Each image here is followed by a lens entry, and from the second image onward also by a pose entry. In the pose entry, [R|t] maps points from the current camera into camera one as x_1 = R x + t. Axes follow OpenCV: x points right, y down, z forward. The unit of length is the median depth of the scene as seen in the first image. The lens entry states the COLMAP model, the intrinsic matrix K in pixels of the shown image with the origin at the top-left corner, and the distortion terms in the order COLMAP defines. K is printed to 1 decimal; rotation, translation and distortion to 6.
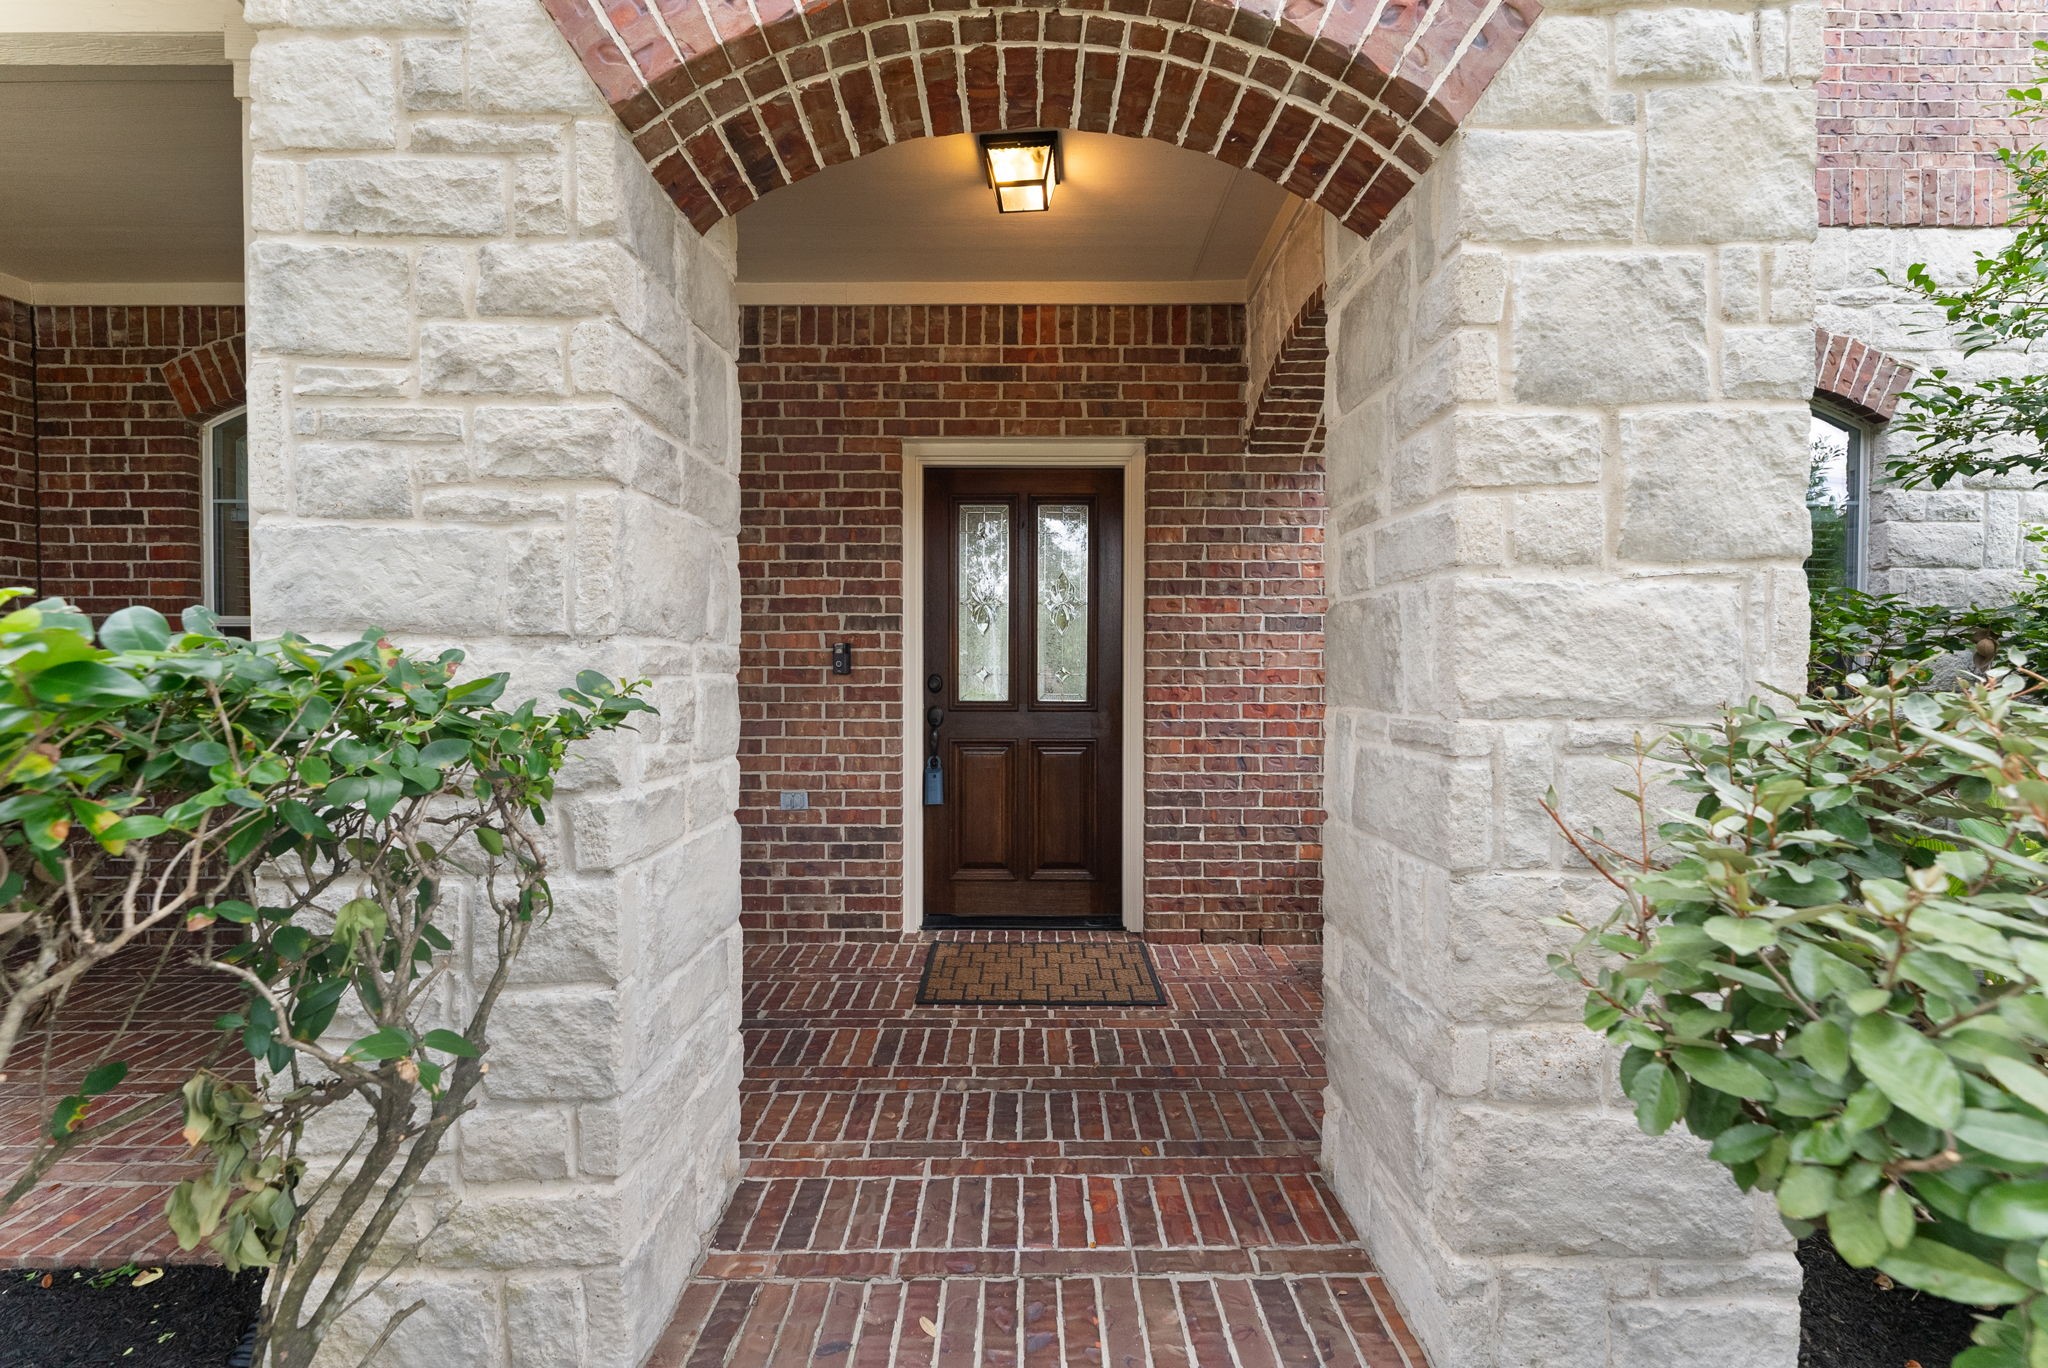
lens RADIAL K [[832.5, 0, 1024.0], [0, 832.5, 684.0], [0, 0, 1]] dist [-0.001511, -0.000213]
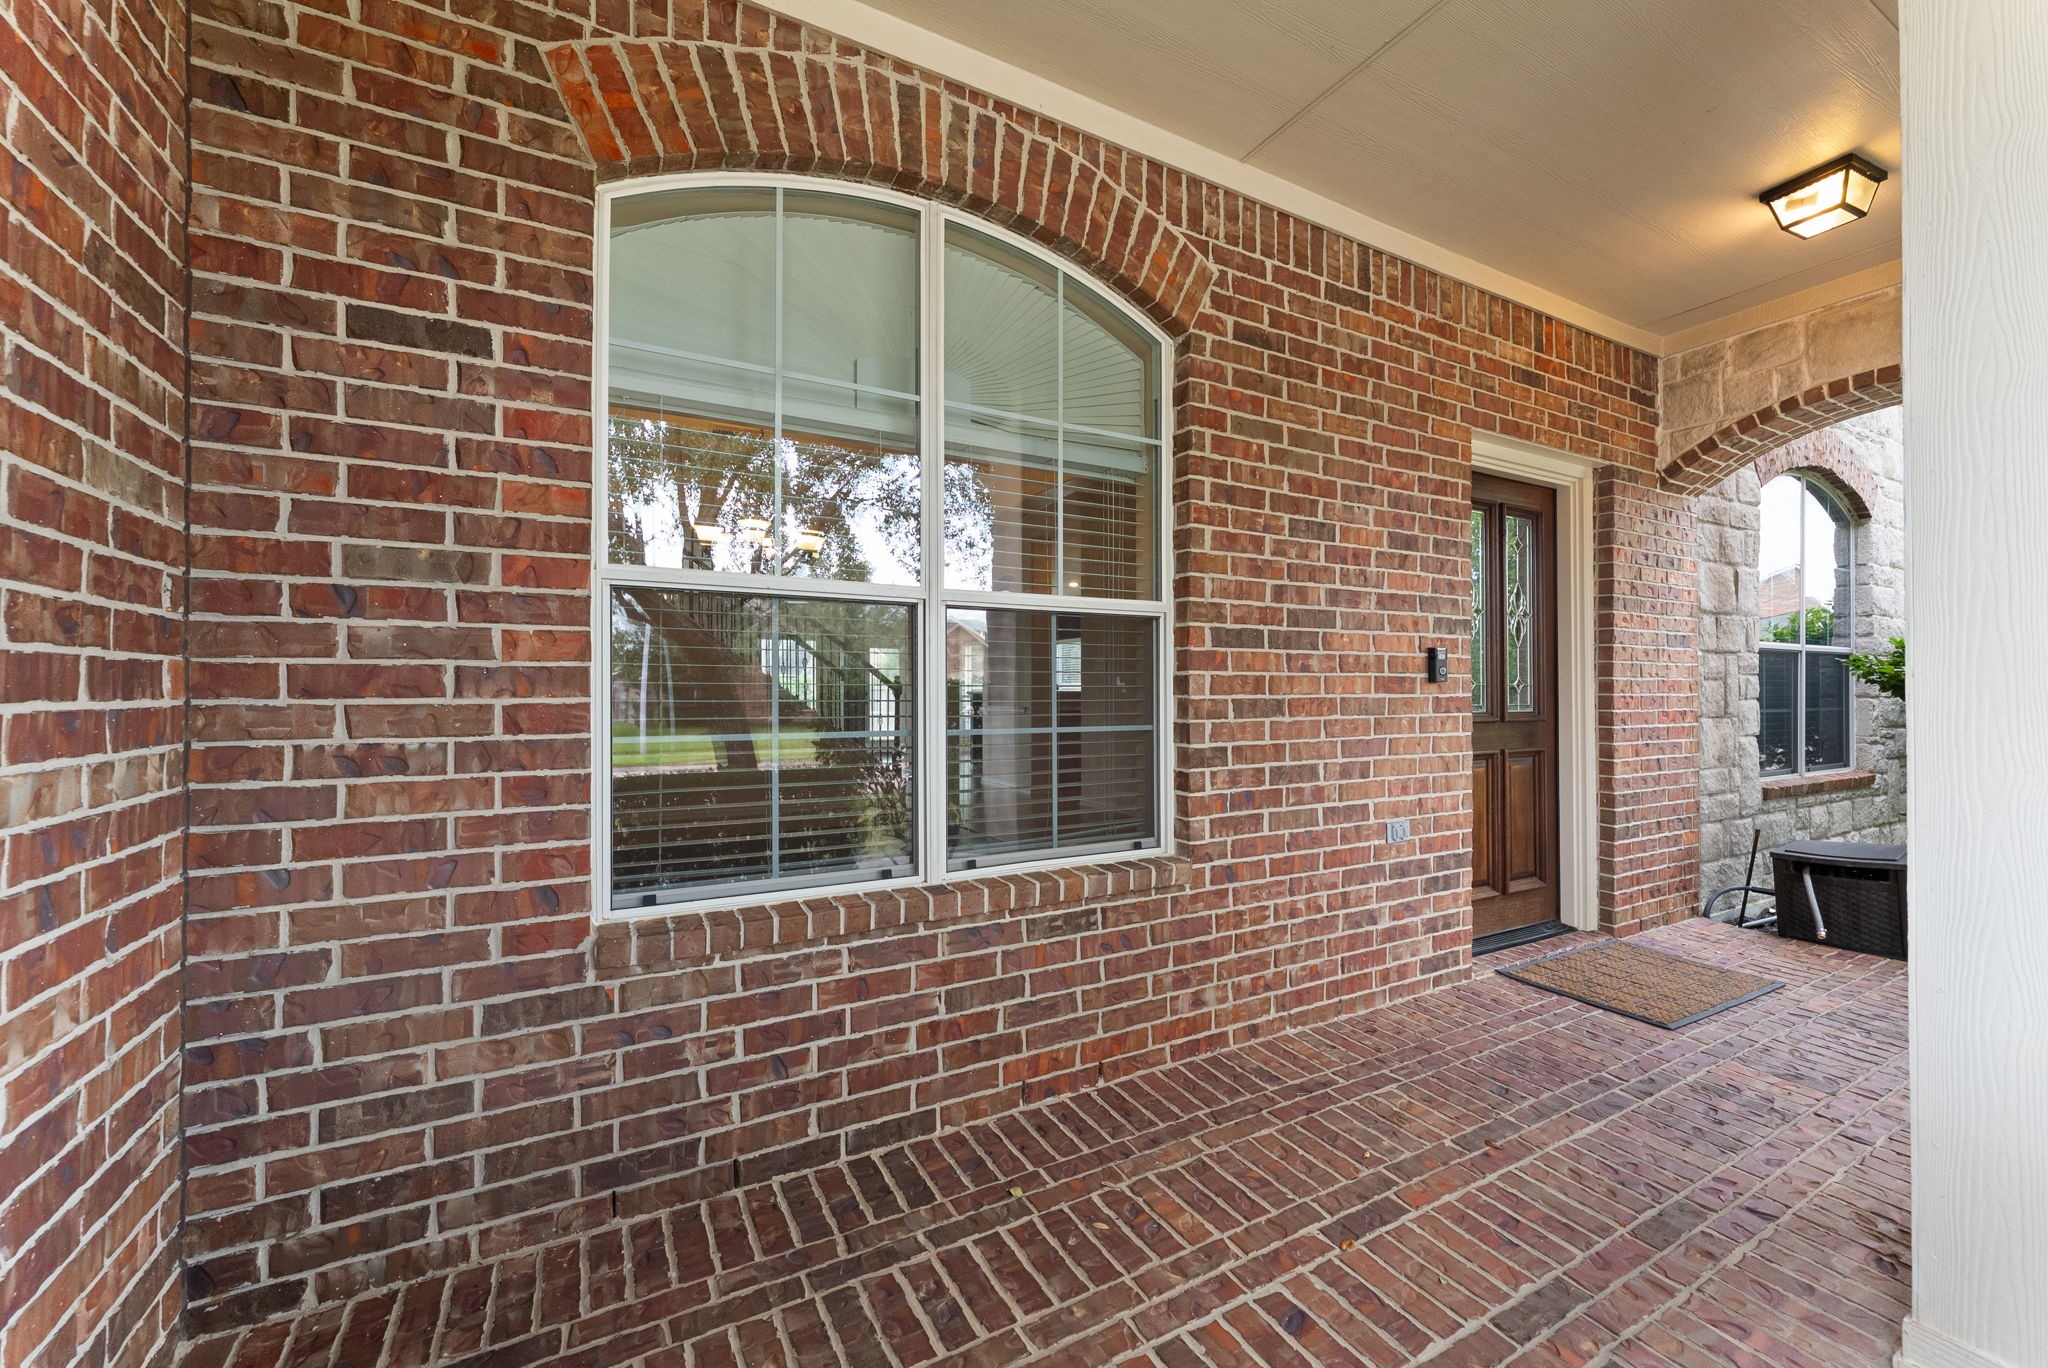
lens RADIAL K [[832.5, 0, 1024.0], [0, 832.5, 684.0], [0, 0, 1]] dist [-0.001511, -0.000213]
pose [[0.871761, 0.004253, 0.489913, -1.026963], [0.007684, 0.999721, -0.022352, 0.005786], [-0.489871, 0.023250, 0.871485, 0.442875]]
